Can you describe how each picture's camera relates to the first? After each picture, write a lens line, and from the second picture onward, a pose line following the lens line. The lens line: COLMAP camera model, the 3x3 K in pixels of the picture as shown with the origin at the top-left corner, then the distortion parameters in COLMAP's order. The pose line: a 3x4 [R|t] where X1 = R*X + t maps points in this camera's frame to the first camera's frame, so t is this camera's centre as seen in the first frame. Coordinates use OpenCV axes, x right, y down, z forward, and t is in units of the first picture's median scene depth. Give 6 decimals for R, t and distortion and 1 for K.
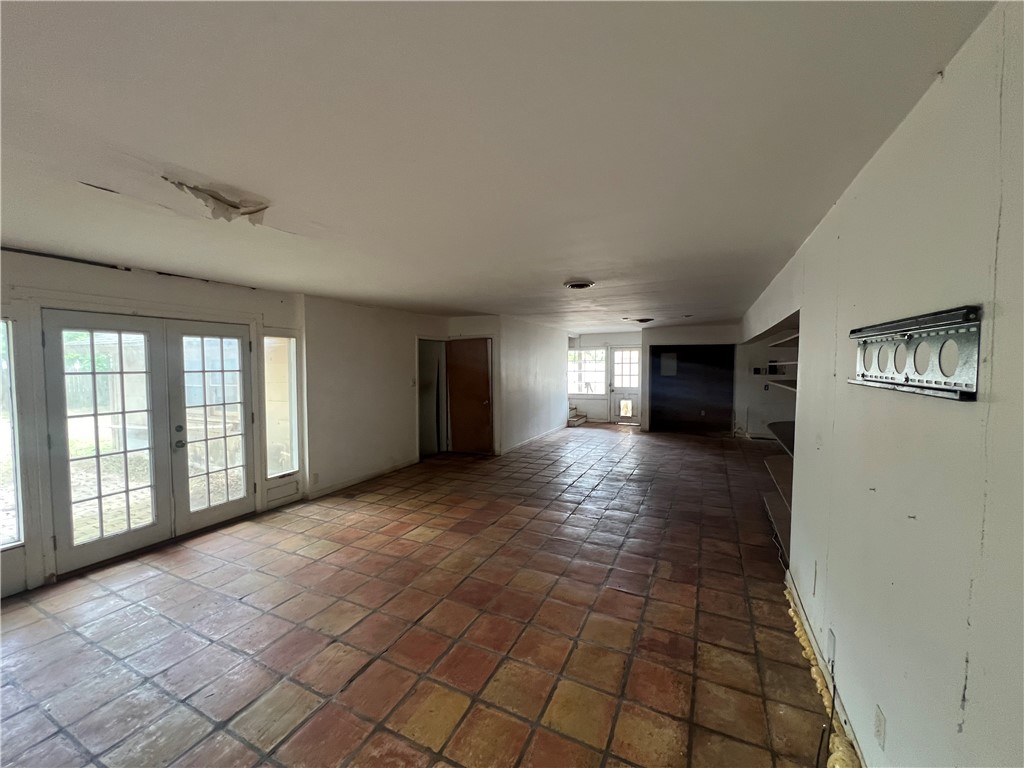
lens RADIAL K [[407.2, 0, 512.0], [0, 407.2, 384.0], [0, 0, 1]] dist [-0.001896, -0.000247]
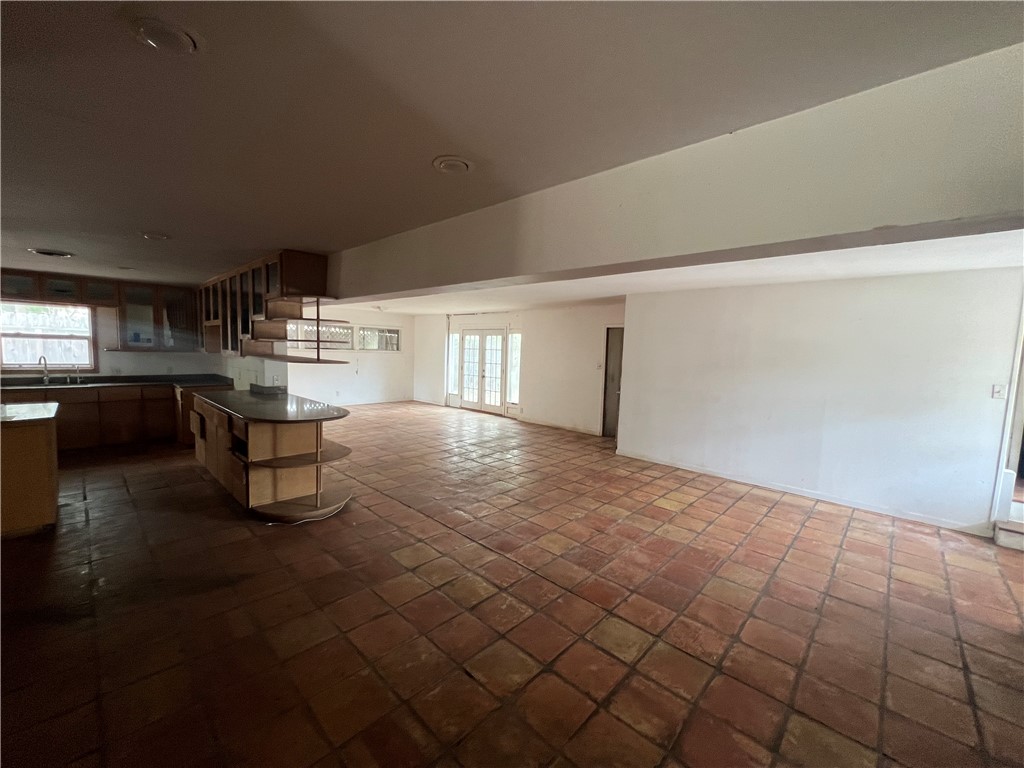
lens RADIAL K [[413.0, 0, 507.6], [0, 413.0, 379.8], [0, 0, 1]] dist [-0.002113, -0.000134]
pose [[-0.301768, 0.076744, -0.950287, 1.575534], [-0.069464, 0.992336, 0.102198, -0.110048], [0.950847, 0.096851, -0.294125, 1.800423]]
